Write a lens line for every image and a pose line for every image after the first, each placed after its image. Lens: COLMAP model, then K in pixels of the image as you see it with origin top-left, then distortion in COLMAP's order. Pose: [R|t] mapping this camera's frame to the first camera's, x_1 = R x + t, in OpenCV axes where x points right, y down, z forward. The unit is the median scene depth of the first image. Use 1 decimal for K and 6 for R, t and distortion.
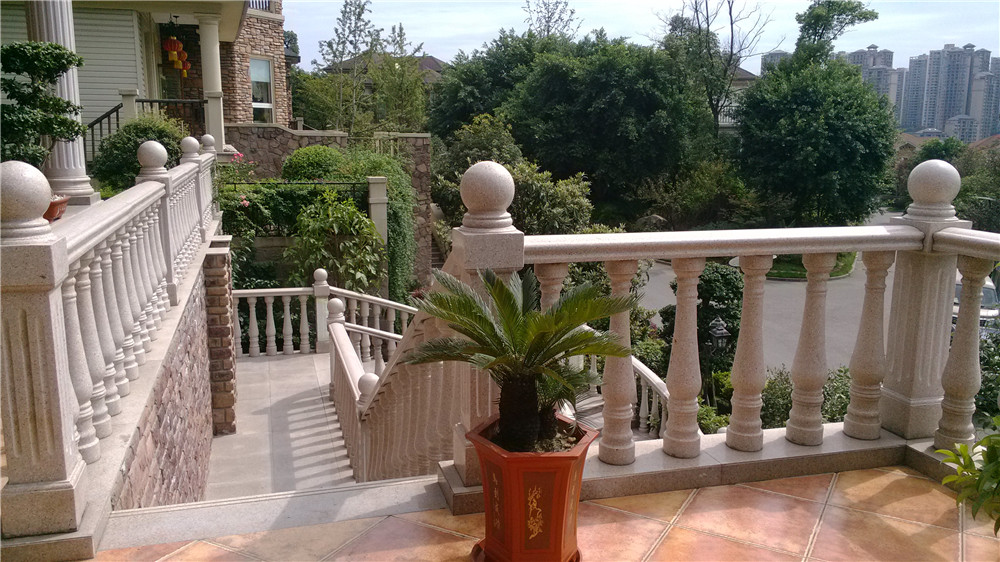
lens RADIAL K [[807.0, 0, 499.0], [0, 807.0, 284.1], [0, 0, 1]] dist [0.043282, -0.047240]
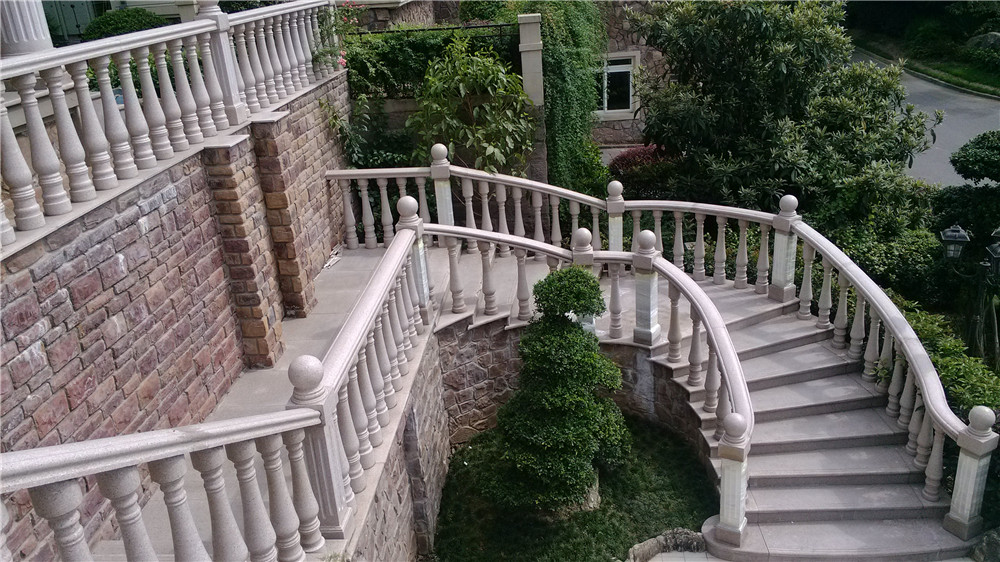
lens RADIAL K [[807.0, 0, 495.7], [0, 807.0, 289.5], [0, 0, 1]] dist [0.043282, -0.047240]
pose [[0.932811, 0.064867, -0.354480, 0.119695], [0.011473, 0.977822, 0.209124, -0.042983], [0.360183, -0.199140, 0.911379, 0.256036]]
